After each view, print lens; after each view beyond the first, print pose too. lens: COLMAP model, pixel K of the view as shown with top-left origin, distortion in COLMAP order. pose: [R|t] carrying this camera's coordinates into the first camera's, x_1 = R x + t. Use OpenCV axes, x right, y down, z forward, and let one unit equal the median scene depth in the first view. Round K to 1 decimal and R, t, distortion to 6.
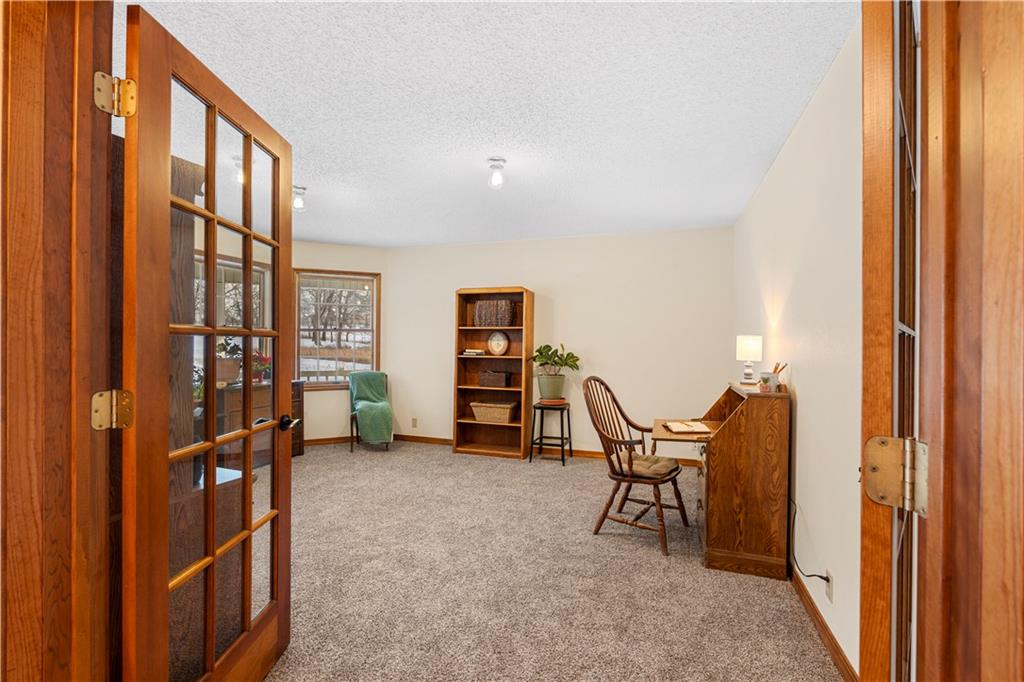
lens RADIAL K [[454.5, 0, 512.6], [0, 454.5, 343.1], [0, 0, 1]] dist [-0.000010, 0.000238]
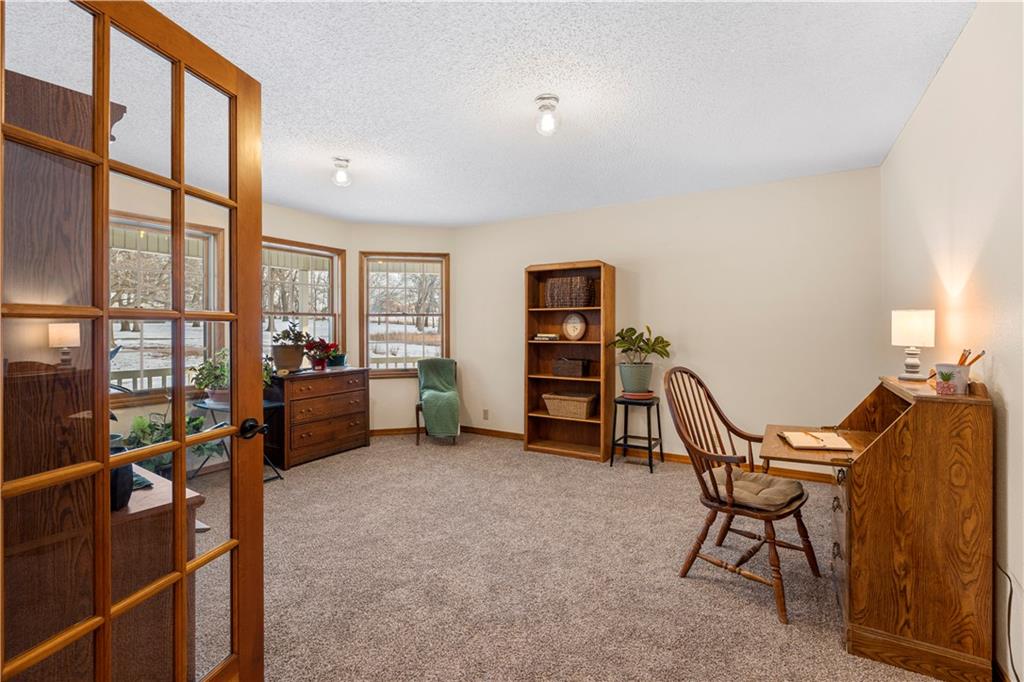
lens RADIAL K [[467.0, 0, 512.8], [0, 467.0, 323.6], [0, 0, 1]] dist [-0.000759, -0.000383]
pose [[0.978039, -0.014183, -0.207937, 0.067656], [0.012537, 0.999879, -0.009234, 0.002951], [0.208043, 0.006424, 0.978099, 0.165931]]
